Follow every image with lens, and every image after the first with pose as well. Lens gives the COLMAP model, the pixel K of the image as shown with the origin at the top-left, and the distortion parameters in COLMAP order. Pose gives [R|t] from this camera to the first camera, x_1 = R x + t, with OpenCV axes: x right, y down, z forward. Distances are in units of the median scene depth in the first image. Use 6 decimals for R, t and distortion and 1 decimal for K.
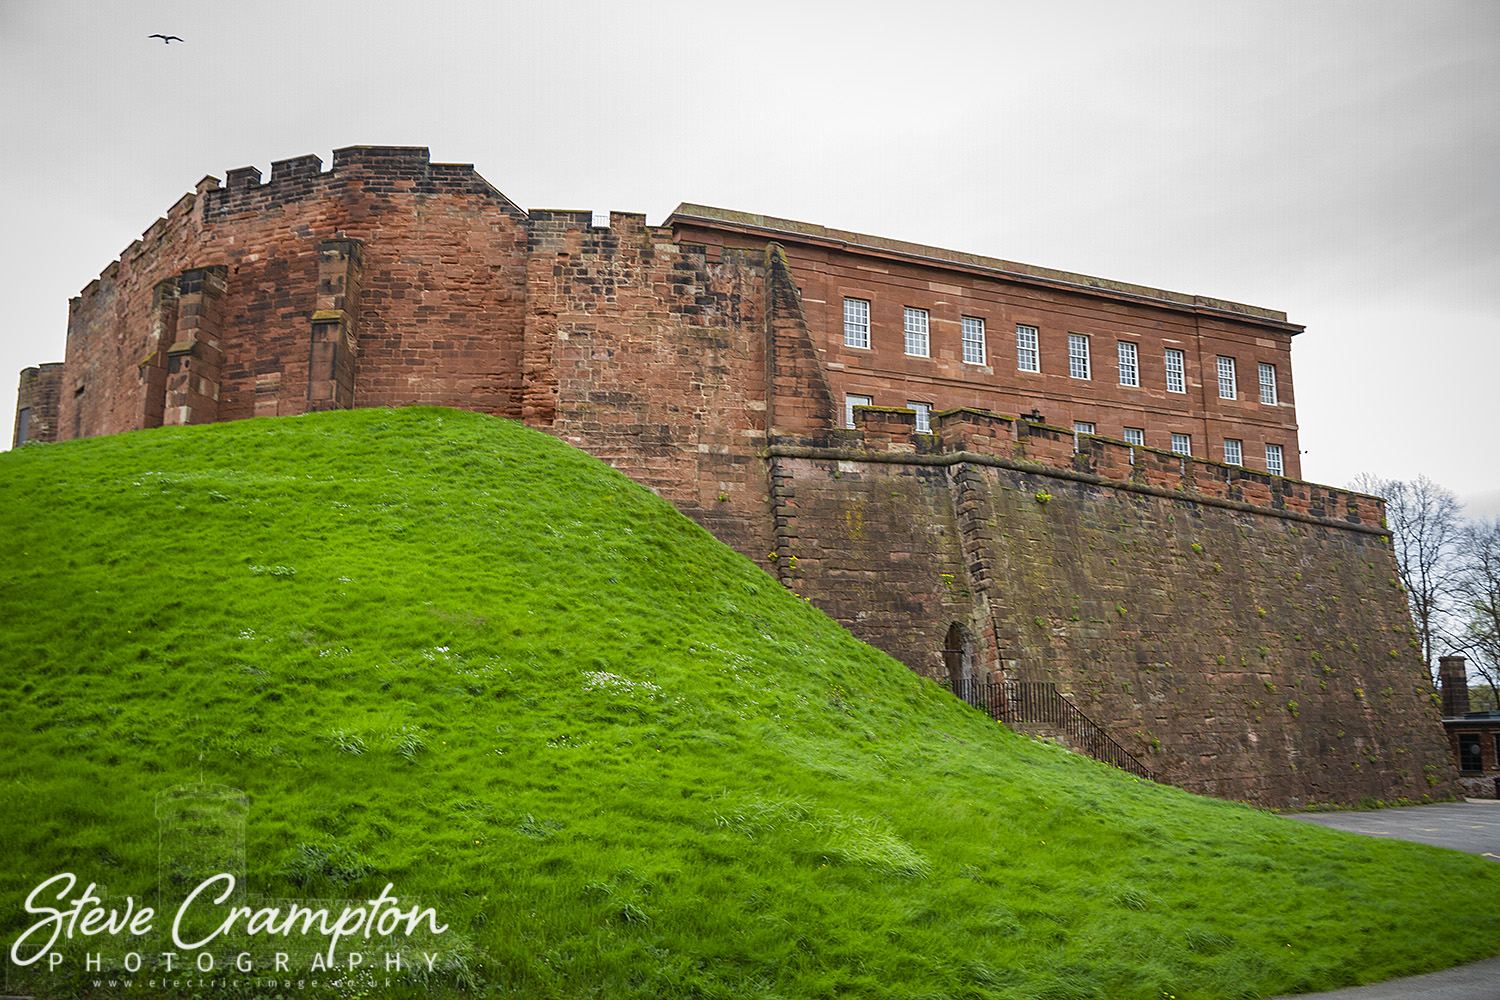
lens RADIAL K [[1228.2, 0, 729.0], [0, 1228.2, 493.3], [0, 0, 1]] dist [-0.182274, 0.150052]
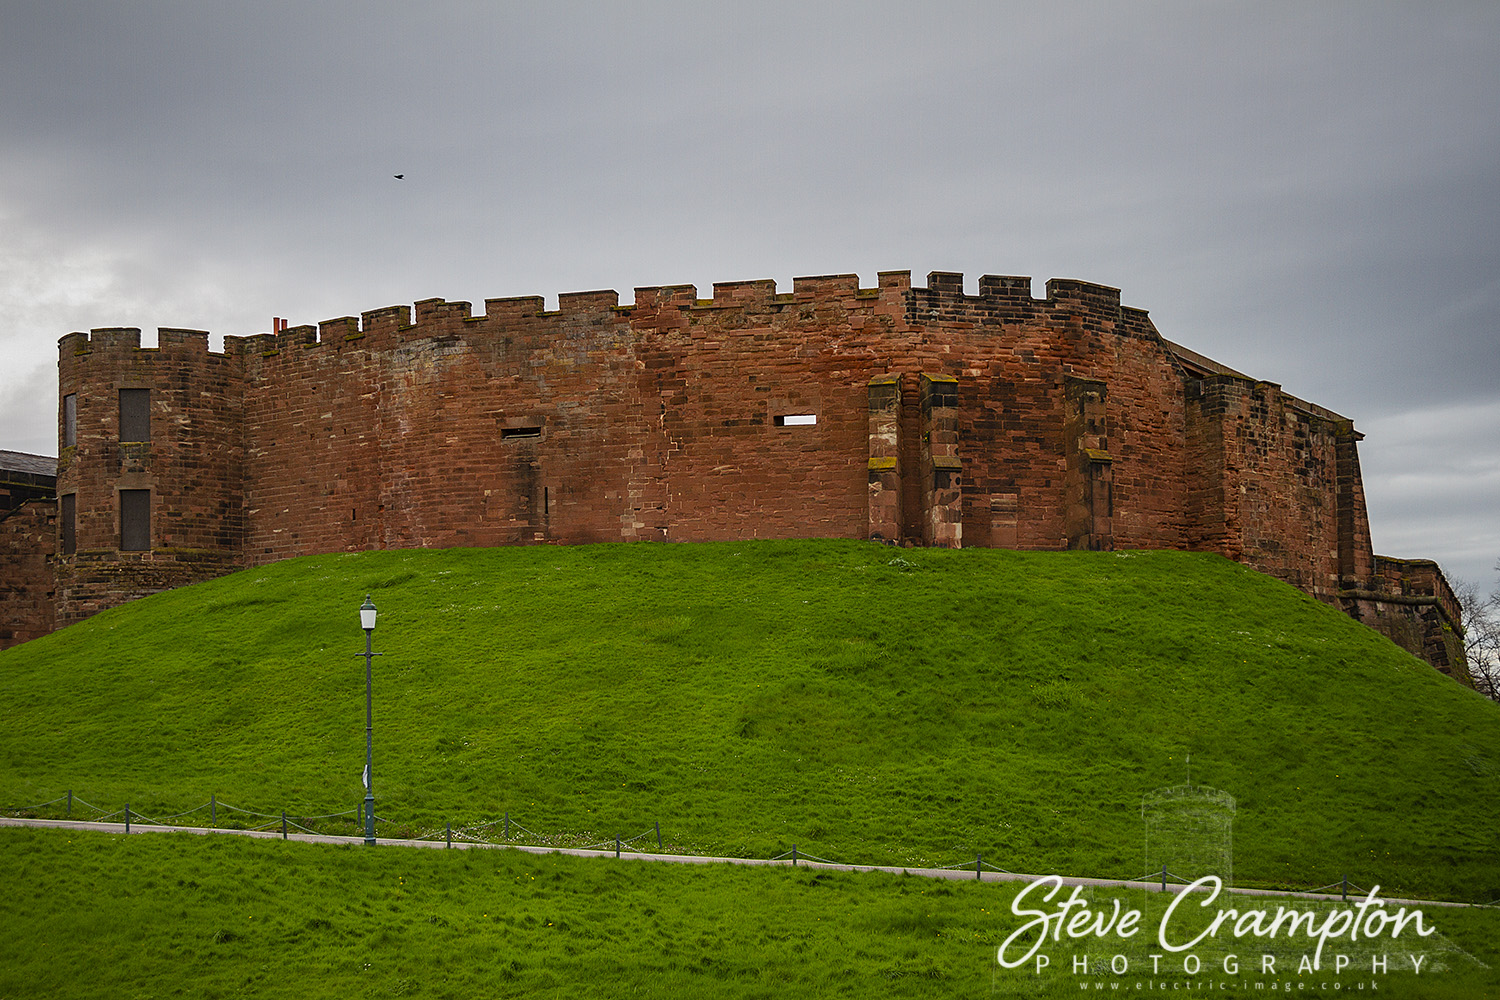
lens RADIAL K [[1821.5, 0, 781.8], [0, 1821.5, 675.7], [0, 0, 1]] dist [-0.011544, 0.196631]
pose [[0.844667, 0.017557, 0.535004, -1.409734], [-0.095182, 0.988461, 0.117836, -0.111783], [-0.526762, -0.150456, 0.836591, -0.269407]]
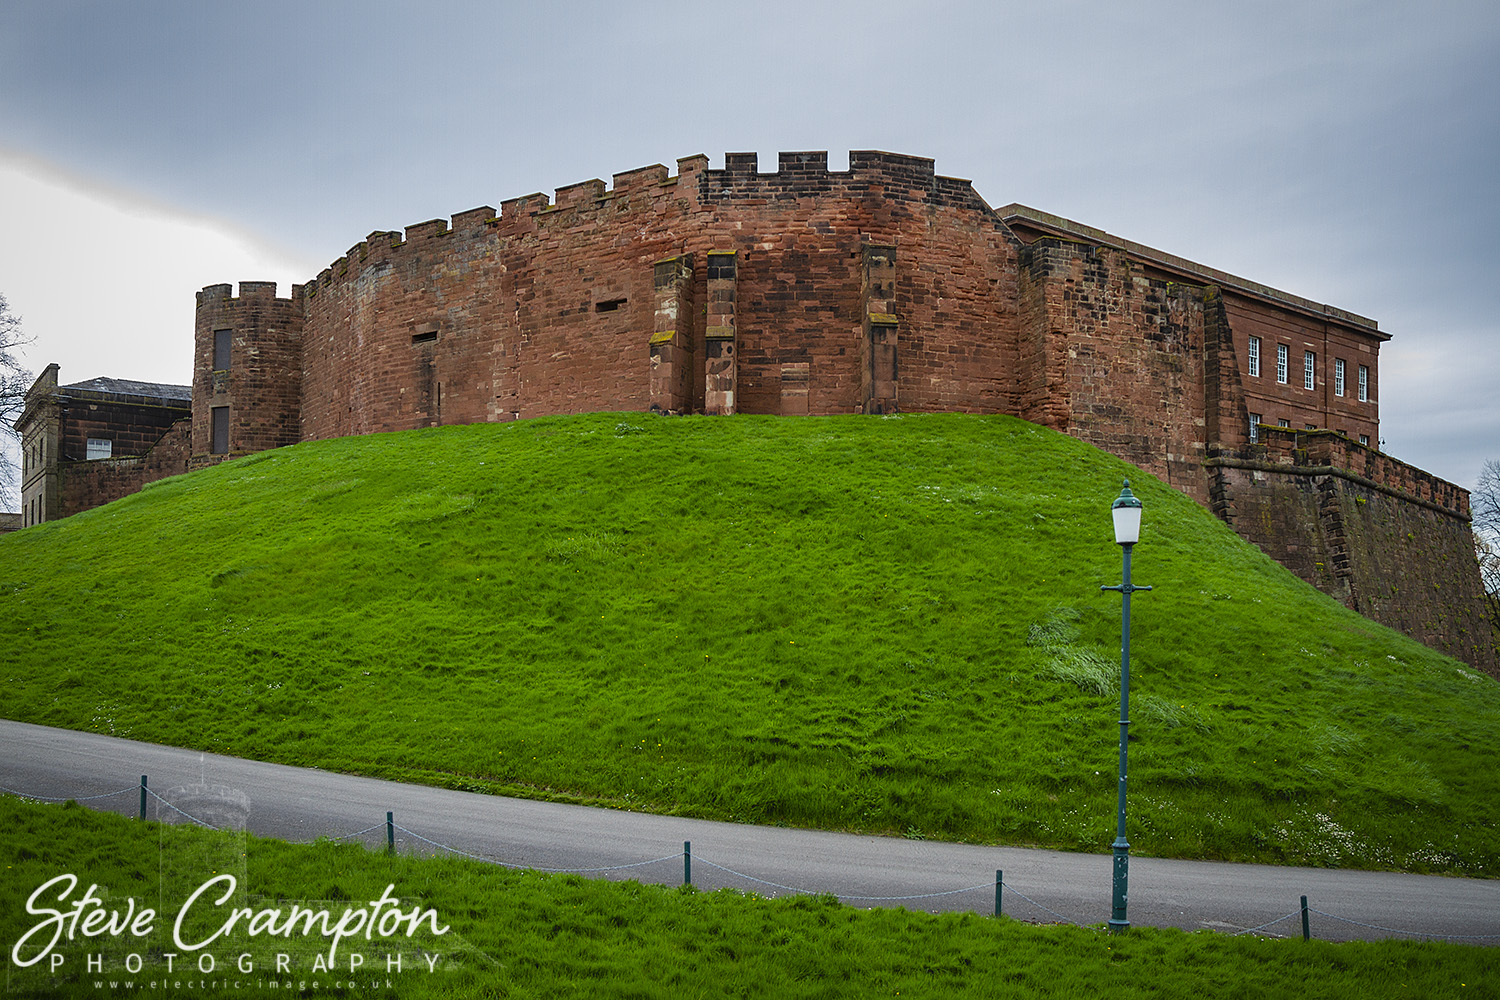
lens RADIAL K [[1207.8, 0, 752.2], [0, 1207.8, 616.4], [0, 0, 1]] dist [-0.139833, 0.113545]
pose [[0.972591, 0.009490, 0.232331, -0.670818], [-0.054806, 0.980372, 0.189386, -0.078440], [-0.225973, -0.196928, 0.954021, -0.067049]]
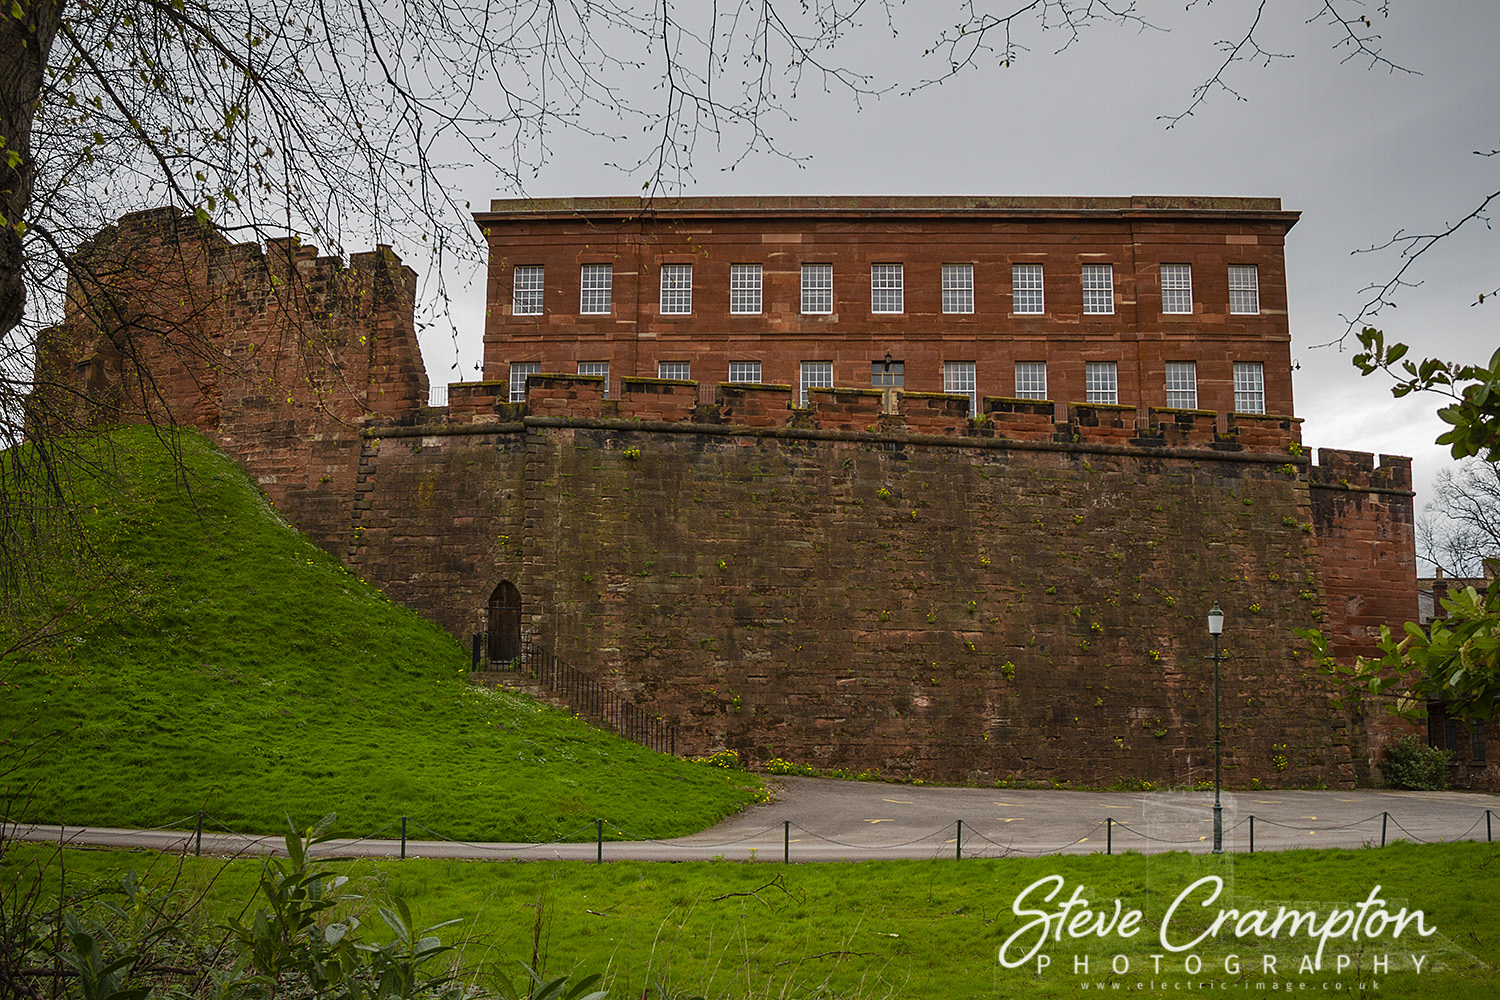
lens RADIAL K [[1354.4, 0, 768.9], [0, 1354.4, 551.0], [0, 0, 1]] dist [-0.181812, 0.185931]
pose [[0.909499, -0.050017, -0.412685, 0.828078], [0.070713, 0.996882, 0.035021, 0.053025], [0.409647, -0.061034, 0.910200, 0.037447]]
